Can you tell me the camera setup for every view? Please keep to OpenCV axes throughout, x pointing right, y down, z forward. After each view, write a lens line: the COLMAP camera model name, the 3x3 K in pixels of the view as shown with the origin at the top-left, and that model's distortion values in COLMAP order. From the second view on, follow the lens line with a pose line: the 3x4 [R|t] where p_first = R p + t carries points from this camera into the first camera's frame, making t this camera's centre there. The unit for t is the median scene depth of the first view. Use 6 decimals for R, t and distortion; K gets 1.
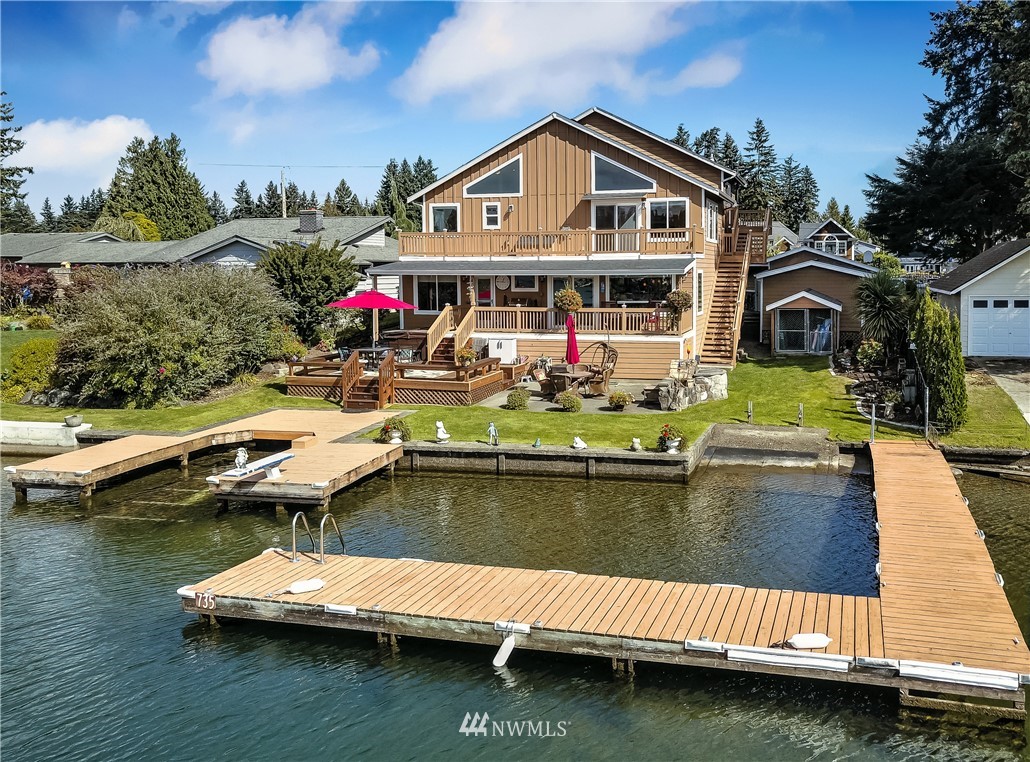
lens RADIAL K [[843.9, 0, 515.0], [0, 843.9, 381.0], [0, 0, 1]] dist [-0.003436, -0.001688]
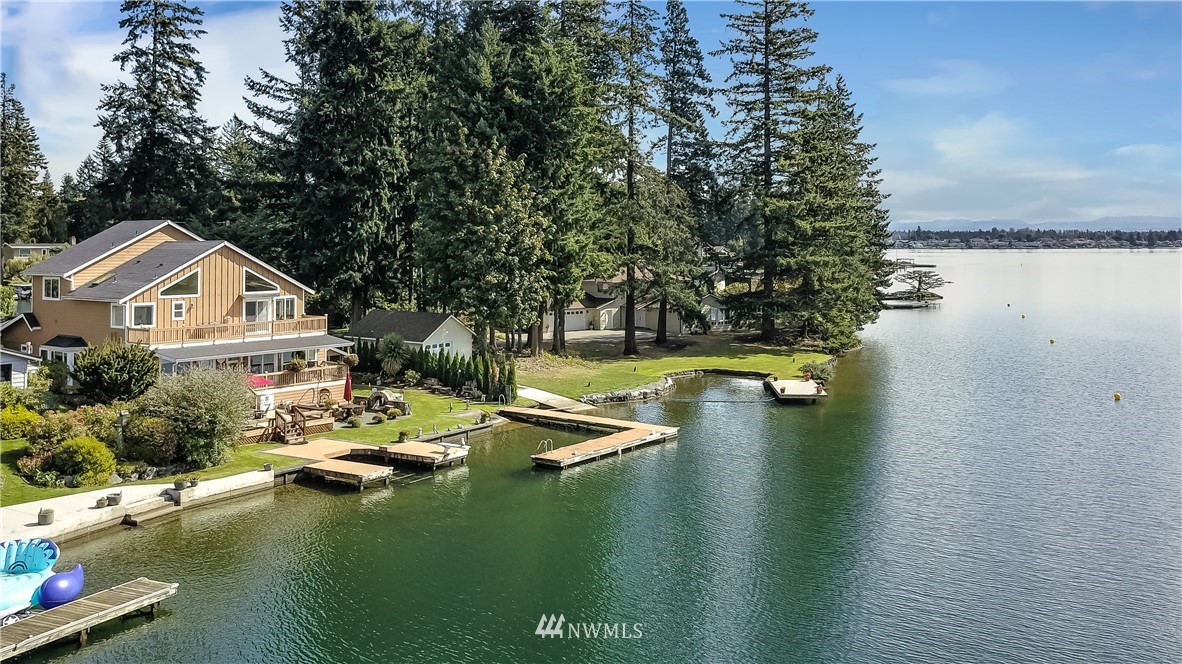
lens RADIAL K [[947.6, 0, 590.9], [0, 947.6, 286.7], [0, 0, 1]] dist [0.012206, -0.001597]
pose [[0.394267, -0.025045, 0.918655, -1.245117], [0.128183, 0.991356, -0.027986, -0.108914], [-0.910012, 0.128790, 0.394069, -0.248183]]
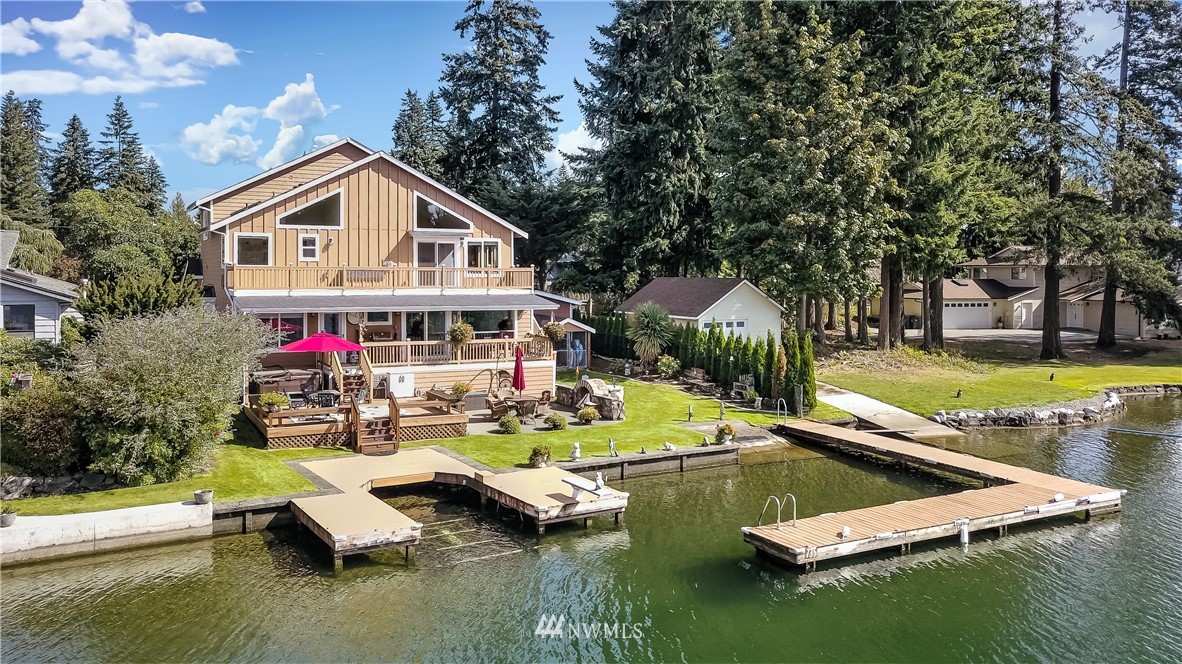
lens RADIAL K [[947.6, 0, 590.9], [0, 947.6, 286.7], [0, 0, 1]] dist [0.012206, -0.001597]
pose [[0.743060, -0.006584, 0.669192, -0.539184], [0.087182, 0.992382, -0.087042, -0.029138], [-0.663522, 0.123019, 0.737974, -0.016117]]
